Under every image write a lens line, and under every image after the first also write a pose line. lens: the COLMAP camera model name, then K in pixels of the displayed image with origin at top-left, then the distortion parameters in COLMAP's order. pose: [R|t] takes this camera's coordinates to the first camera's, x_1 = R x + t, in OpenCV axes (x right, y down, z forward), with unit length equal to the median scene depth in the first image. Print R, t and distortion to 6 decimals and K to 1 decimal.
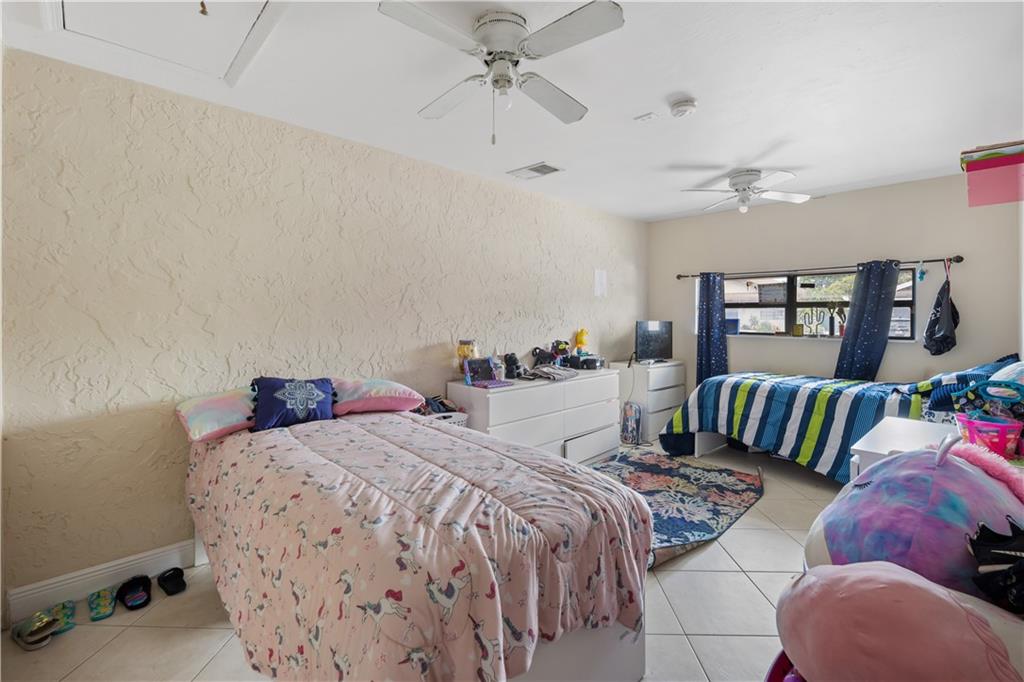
lens RADIAL K [[449.2, 0, 514.8], [0, 449.2, 315.1], [0, 0, 1]] dist [0.005176, -0.002374]
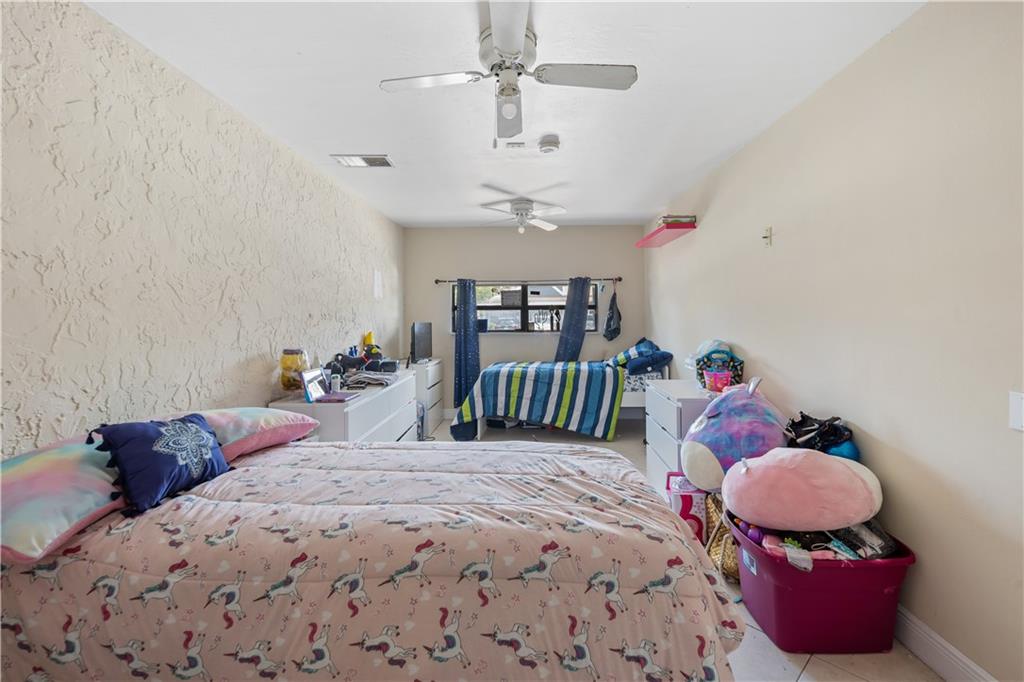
lens RADIAL K [[449.2, 0, 511.4], [0, 449.2, 315.3], [0, 0, 1]] dist [0.005176, -0.002374]
pose [[0.721882, -0.007023, 0.691981, -0.373014], [0.010643, 0.999943, -0.000955, -0.000321], [-0.691934, 0.008054, 0.721915, 0.128696]]
